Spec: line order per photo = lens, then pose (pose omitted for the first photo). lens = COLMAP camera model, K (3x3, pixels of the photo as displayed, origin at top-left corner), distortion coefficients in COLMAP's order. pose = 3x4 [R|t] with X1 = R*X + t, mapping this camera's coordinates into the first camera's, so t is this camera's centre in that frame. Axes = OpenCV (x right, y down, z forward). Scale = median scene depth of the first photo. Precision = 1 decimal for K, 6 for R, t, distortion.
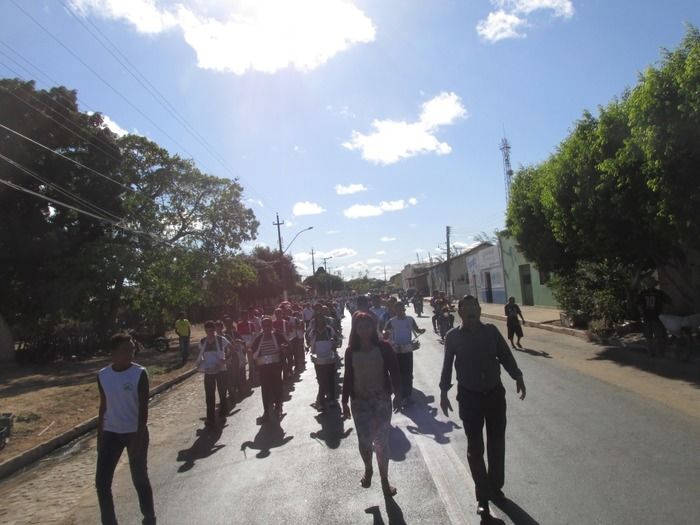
lens RADIAL K [[648.9, 0, 350.0], [0, 648.9, 262.5], [0, 0, 1]] dist [-0.003415, 0.001487]
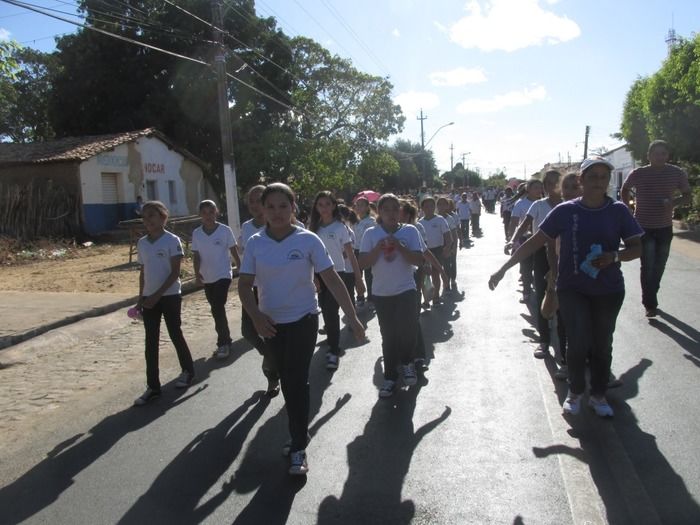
lens RADIAL K [[648.9, 0, 350.0], [0, 648.9, 262.5], [0, 0, 1]] dist [-0.003415, 0.001487]
pose [[0.977157, 0.072538, -0.199754, 0.007807], [-0.039653, 0.985670, 0.163959, 0.005265], [0.208785, -0.152293, 0.966031, -0.140604]]
